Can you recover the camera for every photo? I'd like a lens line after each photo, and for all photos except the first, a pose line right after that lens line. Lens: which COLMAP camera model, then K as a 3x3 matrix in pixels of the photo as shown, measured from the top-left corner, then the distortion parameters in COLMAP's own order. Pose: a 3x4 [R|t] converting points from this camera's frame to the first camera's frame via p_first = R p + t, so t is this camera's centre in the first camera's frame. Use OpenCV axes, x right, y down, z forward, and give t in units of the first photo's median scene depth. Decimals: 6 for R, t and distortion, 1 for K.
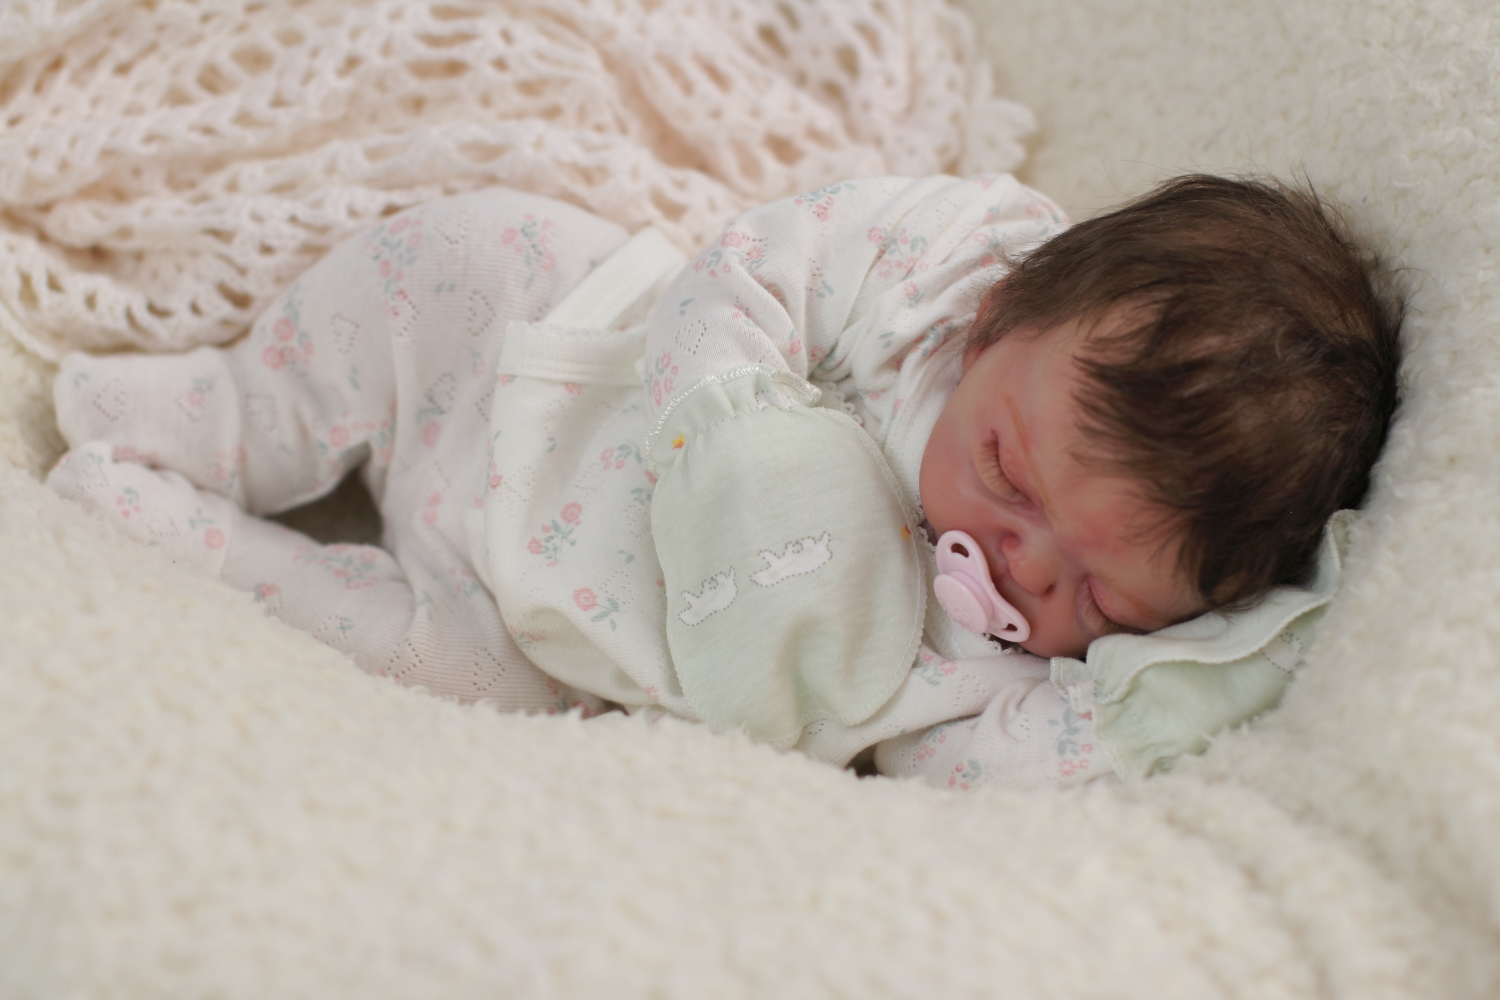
lens RADIAL K [[3412.9, 0, 750.0], [0, 3412.9, 500.0], [0, 0, 1]] dist [-0.166696, 0.205590]
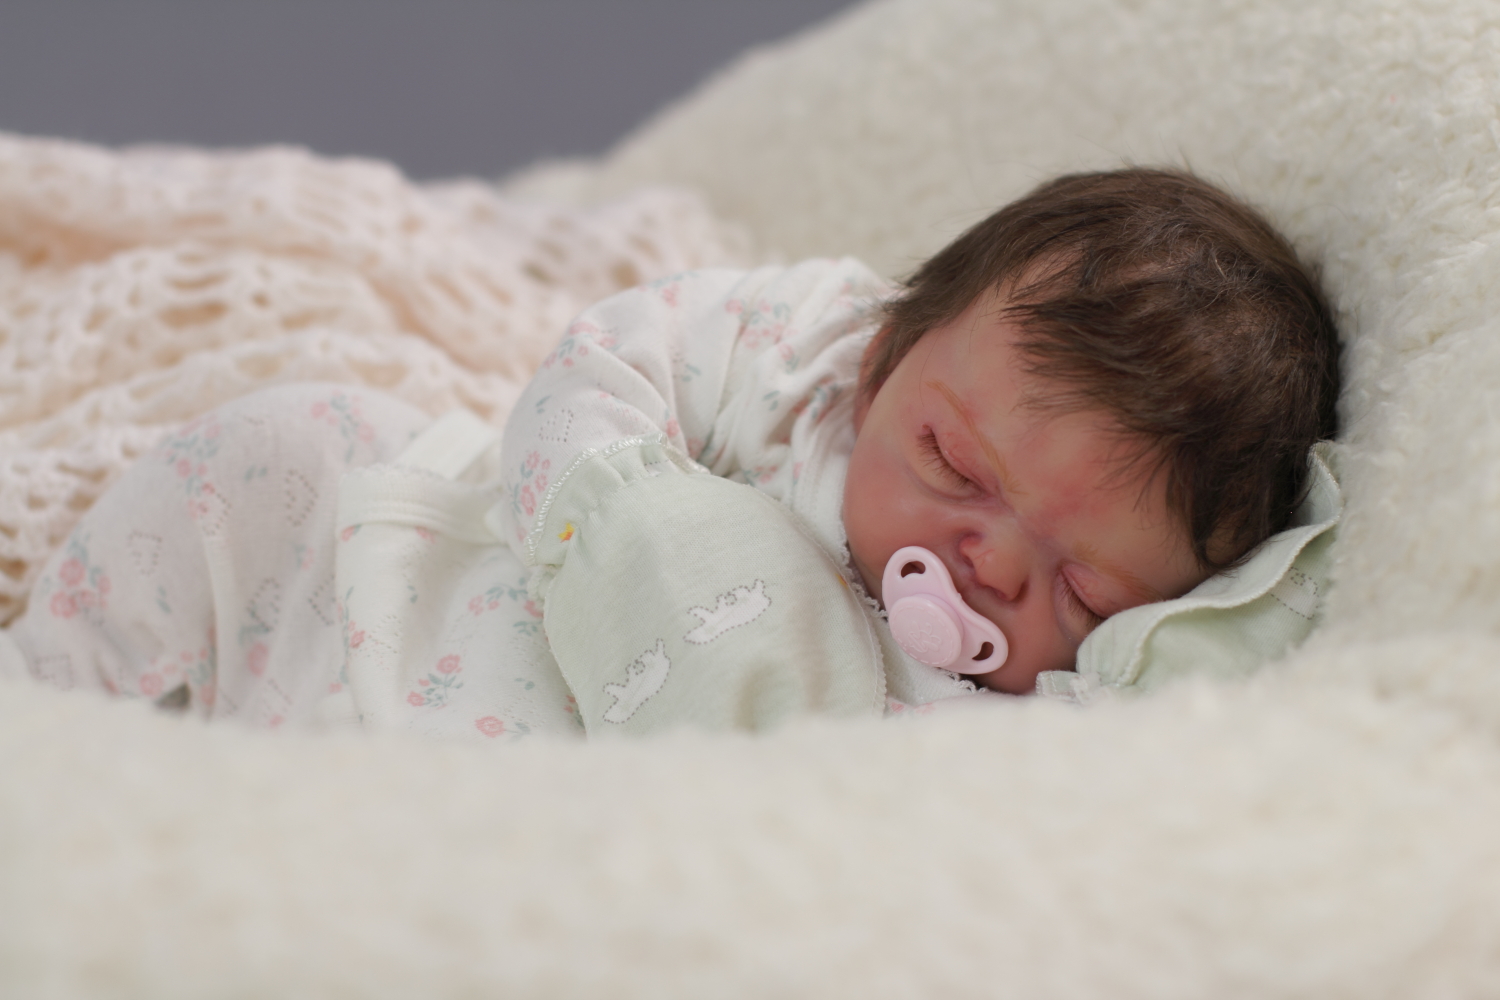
lens RADIAL K [[3412.9, 0, 750.0], [0, 3412.9, 500.0], [0, 0, 1]] dist [-0.166696, 0.205590]
pose [[0.973768, -0.143810, 0.176338, -0.126337], [0.192513, 0.933819, -0.301530, 0.244401], [-0.121305, 0.327568, 0.937008, 0.167028]]
